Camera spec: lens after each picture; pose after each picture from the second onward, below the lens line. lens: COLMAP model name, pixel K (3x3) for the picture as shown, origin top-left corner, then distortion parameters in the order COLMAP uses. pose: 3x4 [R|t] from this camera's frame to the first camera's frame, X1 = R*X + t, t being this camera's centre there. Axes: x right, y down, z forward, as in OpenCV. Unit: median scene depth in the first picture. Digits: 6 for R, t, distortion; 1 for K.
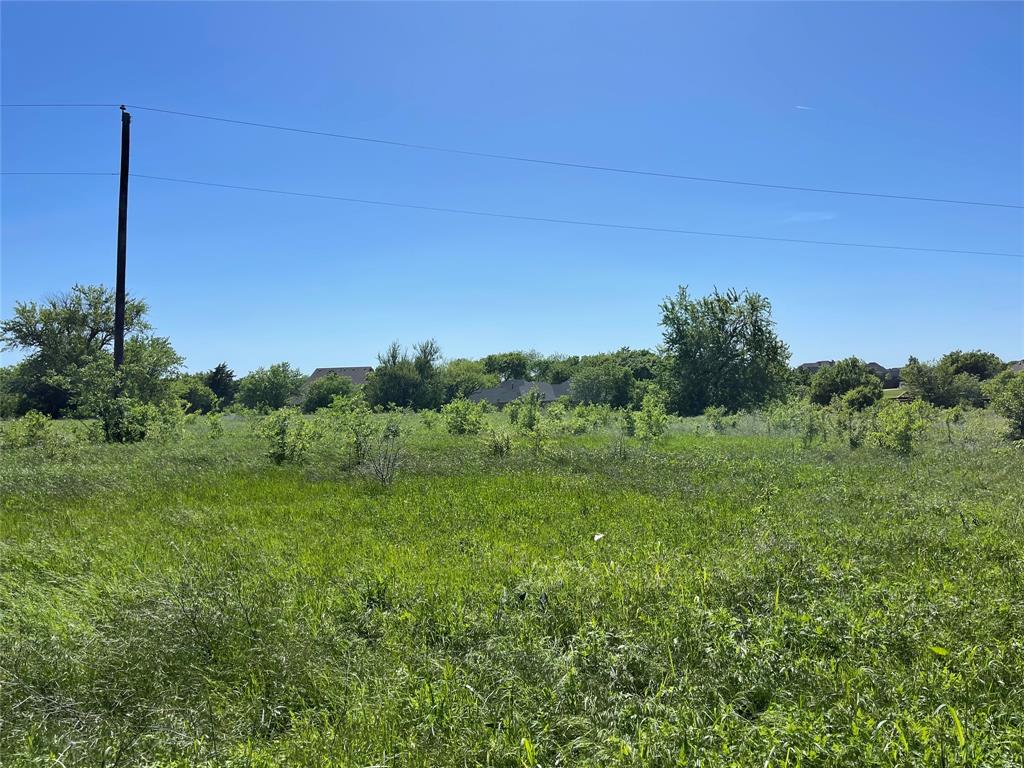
lens RADIAL K [[776.5, 0, 509.9], [0, 776.5, 381.7], [0, 0, 1]] dist [0.073383, -0.091777]
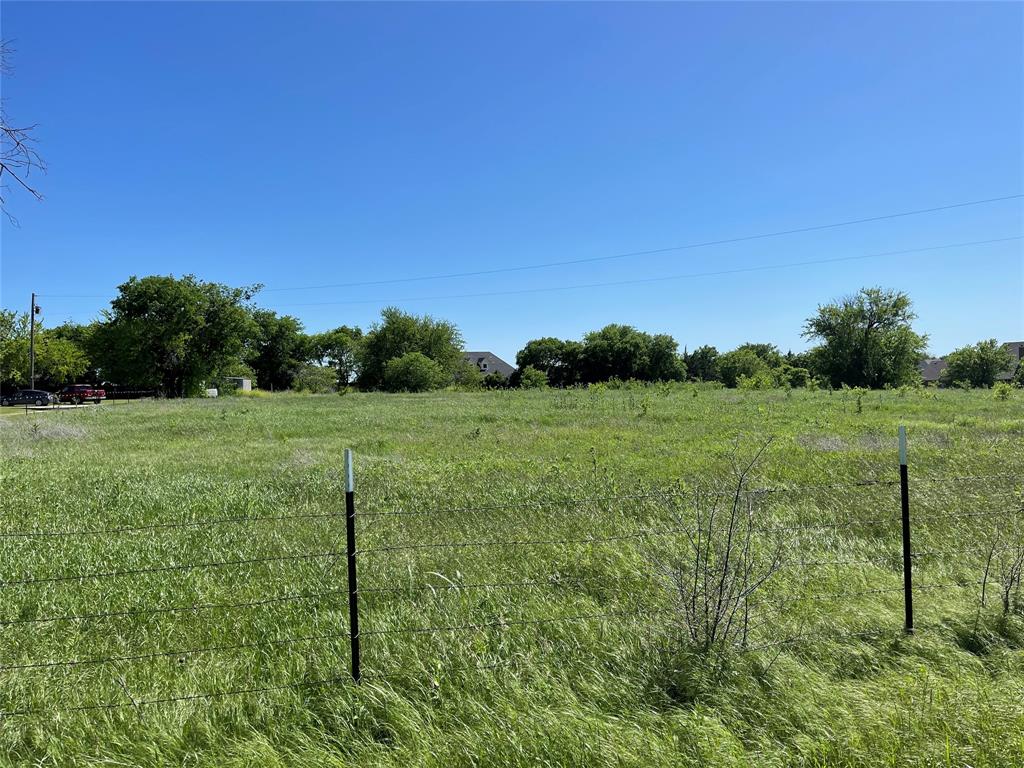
lens RADIAL K [[776.5, 0, 520.3], [0, 776.5, 376.3], [0, 0, 1]] dist [0.073383, -0.091777]
pose [[0.745549, -0.005421, -0.666429, -0.251161], [0.021642, 0.999636, 0.016080, -0.023585], [0.666100, -0.026411, 0.745395, -0.905441]]
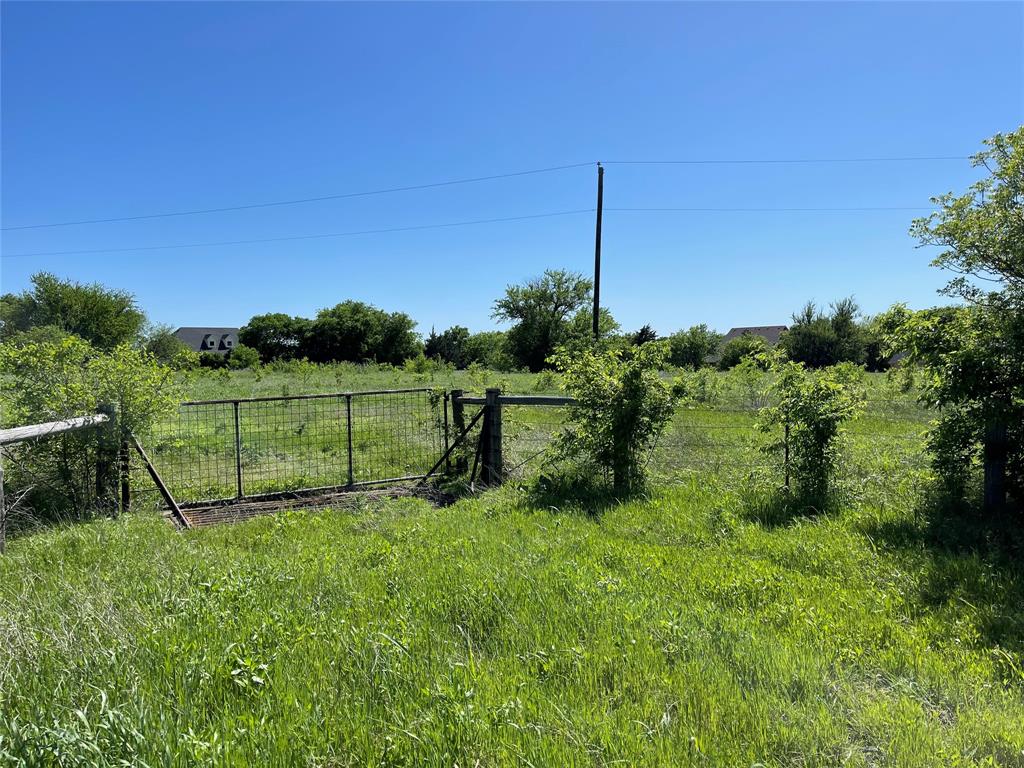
lens RADIAL K [[776.5, 0, 517.2], [0, 776.5, 379.4], [0, 0, 1]] dist [0.073383, -0.091777]
pose [[0.871688, 0.017704, -0.489741, 0.102273], [0.007709, 0.998728, 0.049826, -0.017438], [0.490000, -0.047208, 0.870443, -0.374046]]
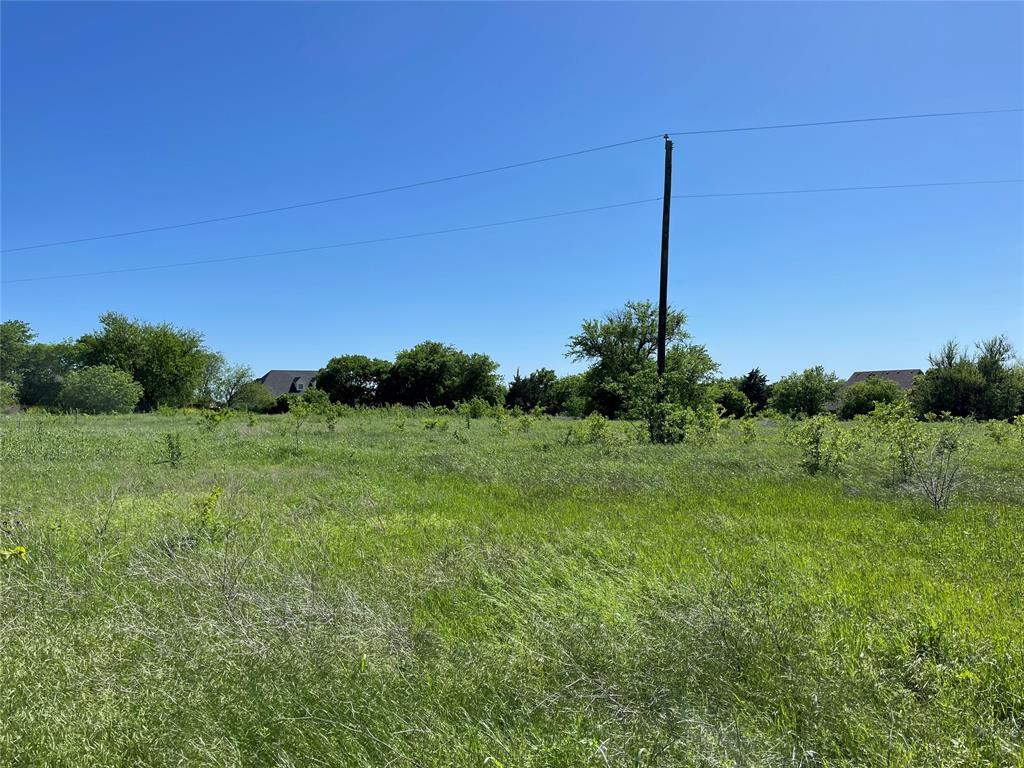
lens RADIAL K [[776.5, 0, 501.6], [0, 776.5, 388.3], [0, 0, 1]] dist [0.073383, -0.091777]
pose [[0.786537, -0.000885, -0.617543, -0.000665], [0.002474, 0.999995, 0.001719, -0.001898], [0.617538, -0.002880, 0.786536, 0.005072]]
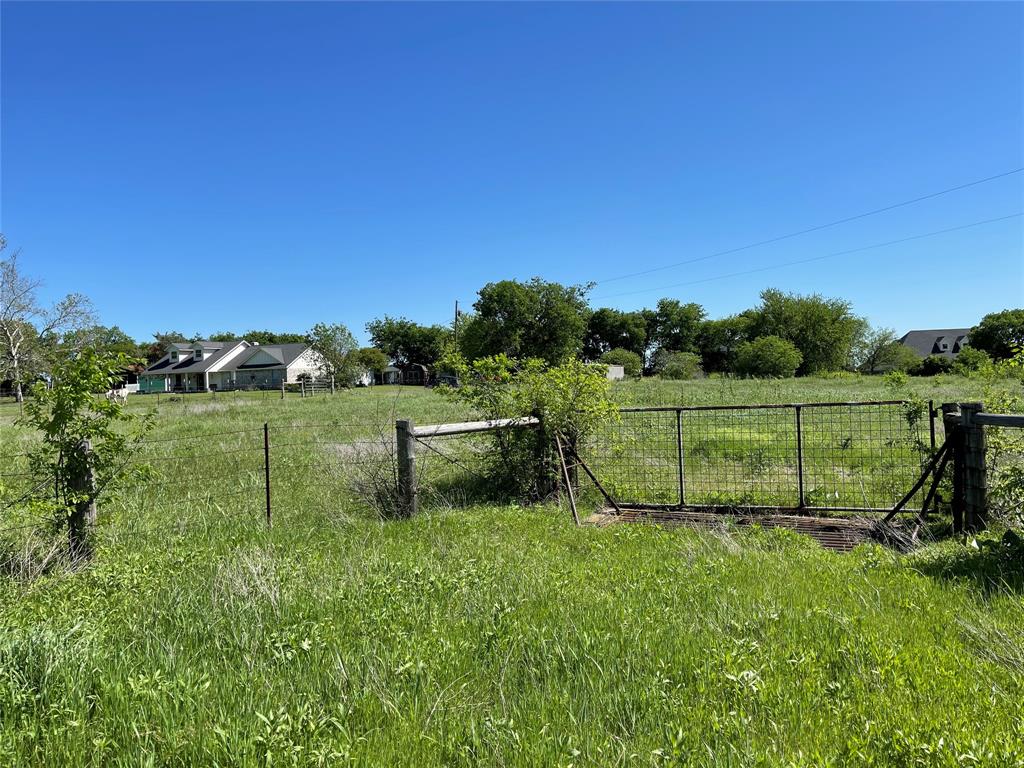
lens RADIAL K [[776.5, 0, 525.8], [0, 776.5, 379.9], [0, 0, 1]] dist [0.073383, -0.091777]
pose [[0.174693, 0.015322, -0.984504, 0.167325], [0.038921, 0.998990, 0.022453, -0.014508], [0.983853, -0.042241, 0.173920, -0.235083]]
